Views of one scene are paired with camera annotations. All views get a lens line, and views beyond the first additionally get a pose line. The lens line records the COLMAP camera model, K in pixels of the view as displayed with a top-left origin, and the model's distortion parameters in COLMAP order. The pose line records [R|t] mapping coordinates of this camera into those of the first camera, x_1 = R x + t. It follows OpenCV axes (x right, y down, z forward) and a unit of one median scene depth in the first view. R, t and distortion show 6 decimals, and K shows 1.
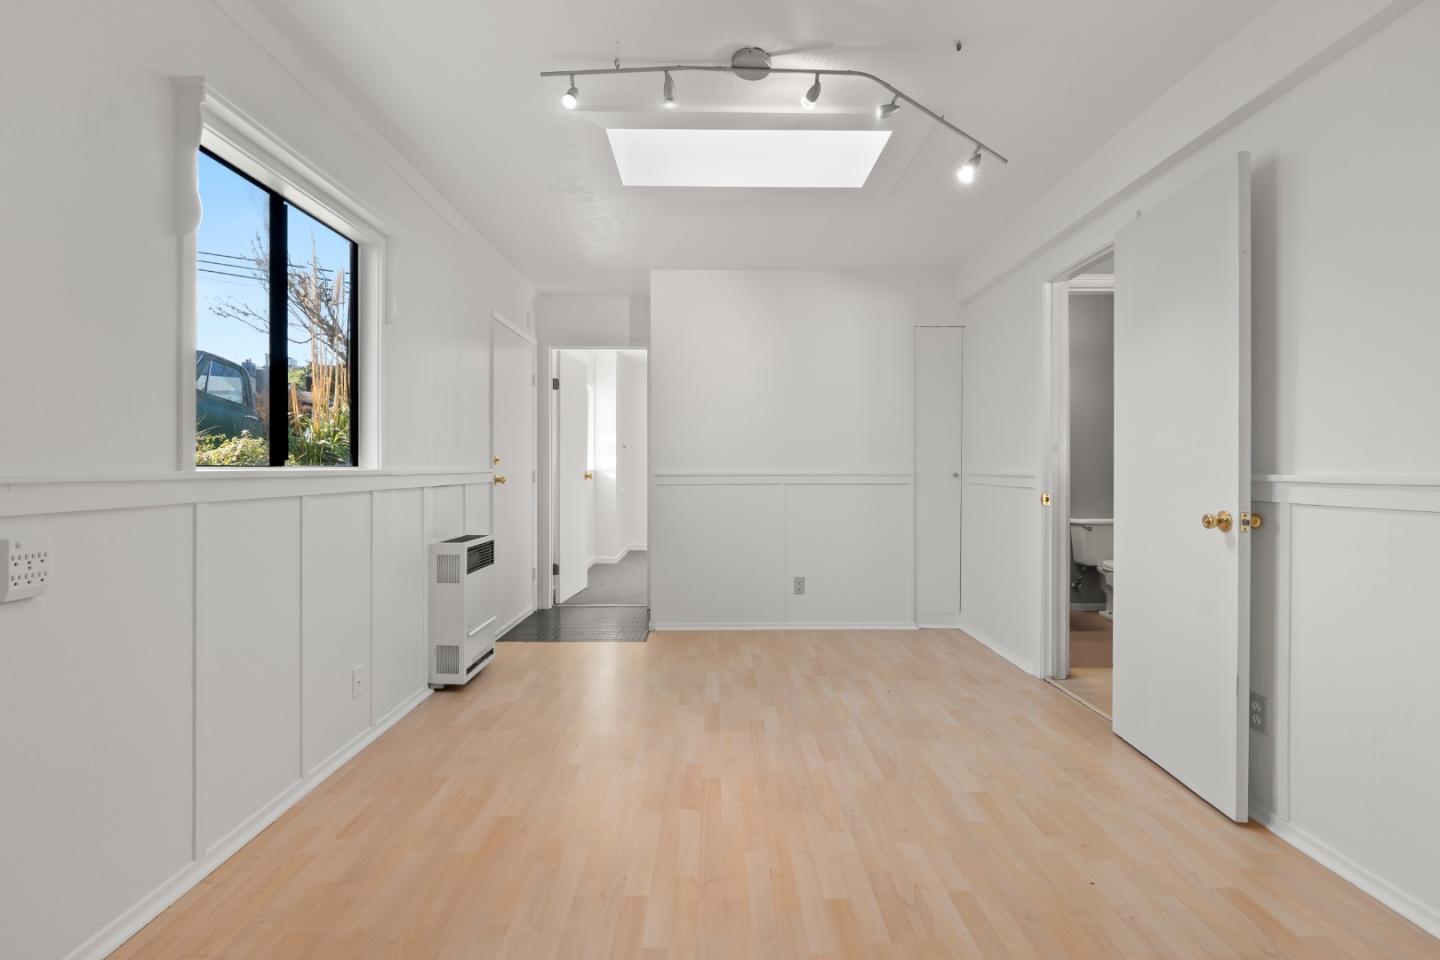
lens RADIAL K [[672.1, 0, 723.1], [0, 672.1, 474.4], [0, 0, 1]] dist [-0.005677, -0.001259]
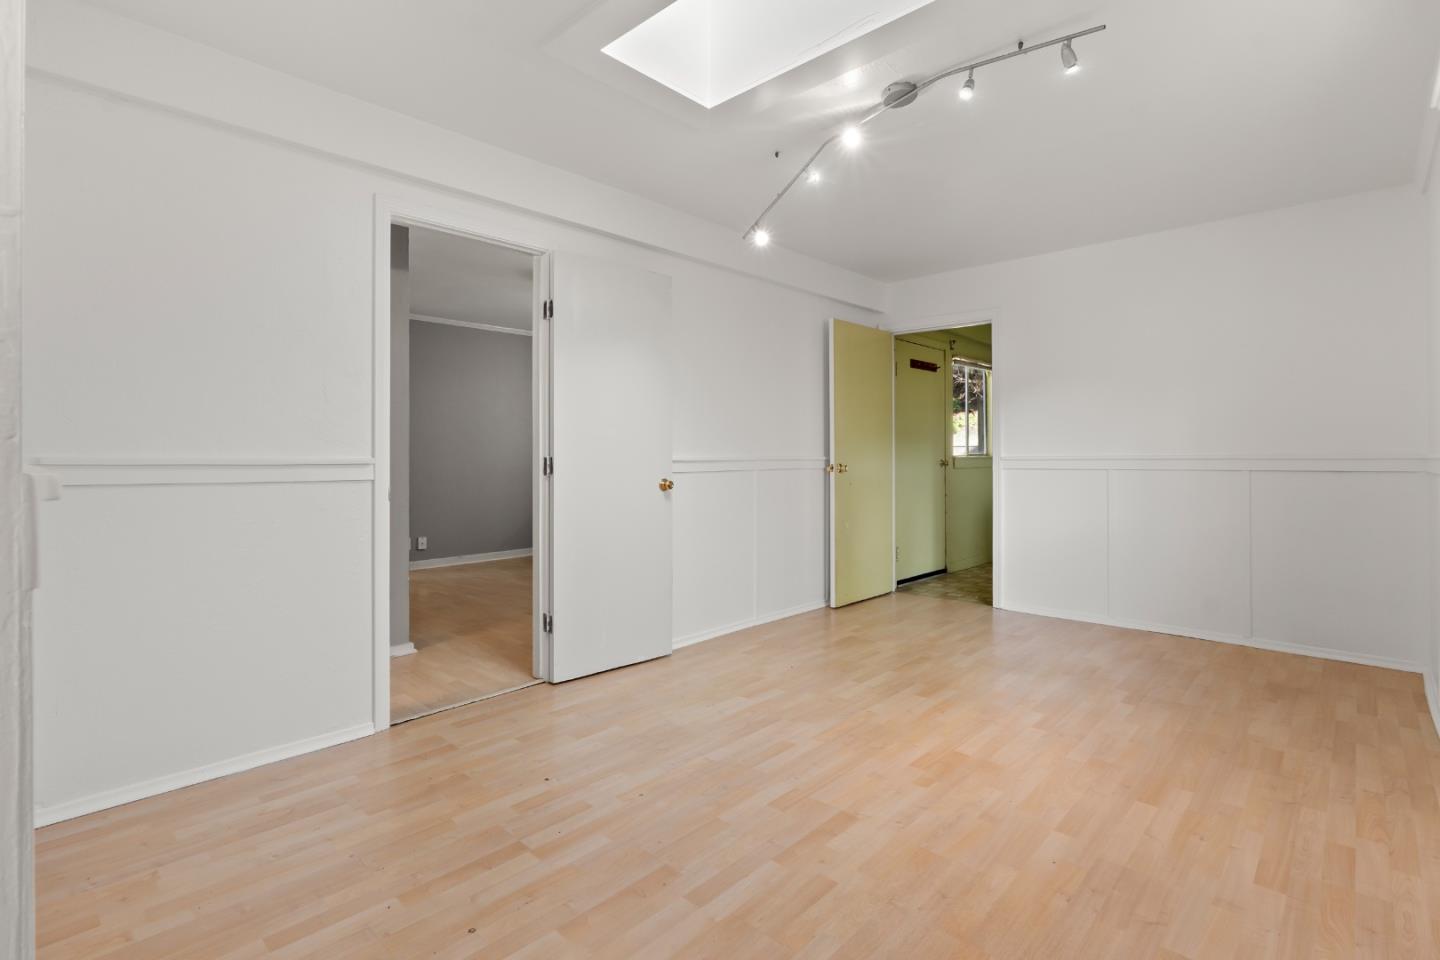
lens RADIAL K [[672.1, 0, 724.8], [0, 672.1, 465.4], [0, 0, 1]] dist [-0.005677, -0.001259]
pose [[-0.721980, -0.007827, 0.691869, -0.506700], [0.007407, 0.999791, 0.019040, -0.010459], [-0.691874, 0.018871, -0.721772, 1.962239]]
